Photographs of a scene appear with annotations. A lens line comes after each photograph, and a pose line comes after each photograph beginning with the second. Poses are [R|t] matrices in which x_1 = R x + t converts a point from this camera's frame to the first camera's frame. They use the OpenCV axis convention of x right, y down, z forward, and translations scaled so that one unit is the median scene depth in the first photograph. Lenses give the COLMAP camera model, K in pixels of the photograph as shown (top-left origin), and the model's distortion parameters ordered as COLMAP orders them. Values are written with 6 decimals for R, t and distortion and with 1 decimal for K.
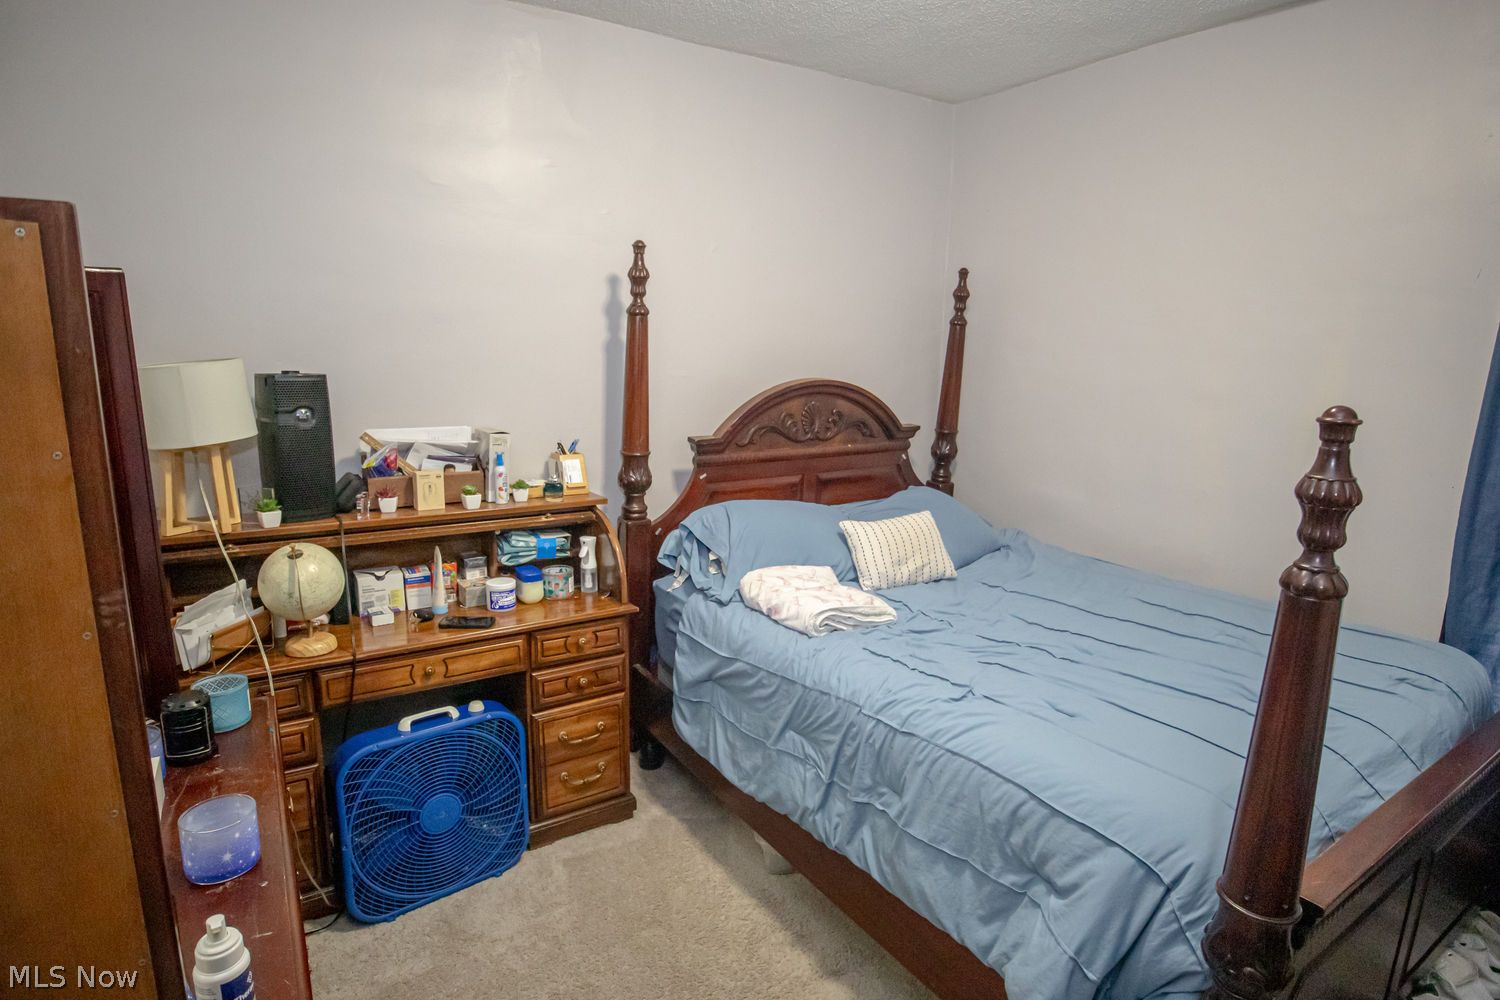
lens RADIAL K [[779.6, 0, 739.9], [0, 779.6, 500.9], [0, 0, 1]] dist [-0.047249, 0.021156]
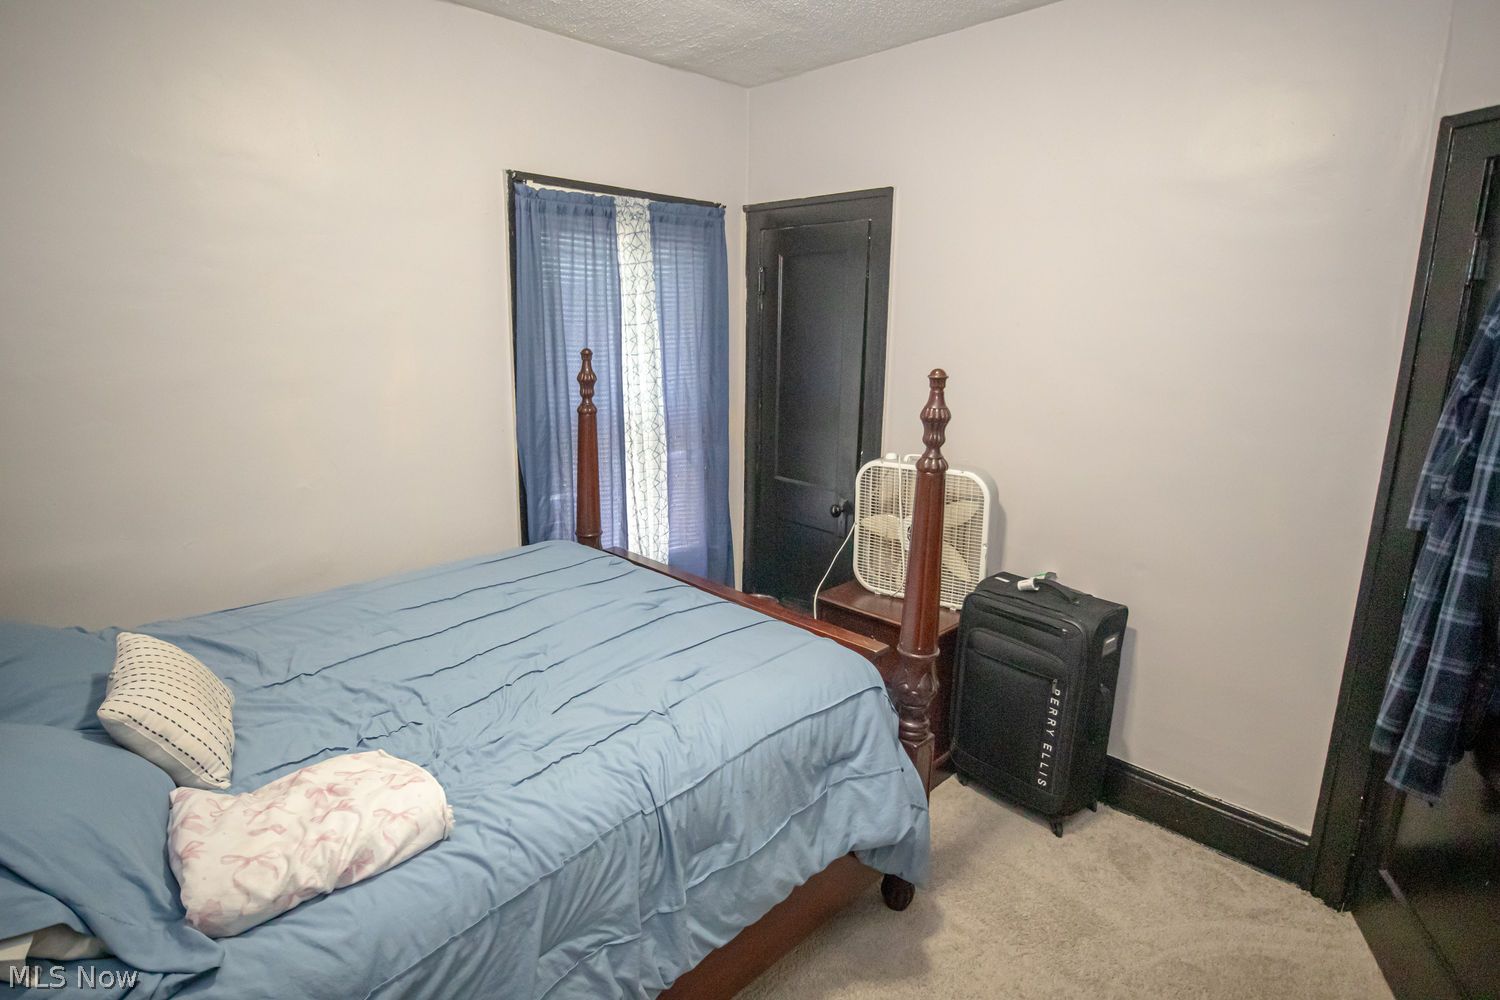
lens RADIAL K [[779.6, 0, 739.9], [0, 779.6, 500.9], [0, 0, 1]] dist [-0.047249, 0.021156]
pose [[-0.183724, -0.233023, 0.954959, -0.613311], [0.185817, 0.945747, 0.266524, -0.250429], [-0.965255, 0.226414, -0.130457, 1.085085]]
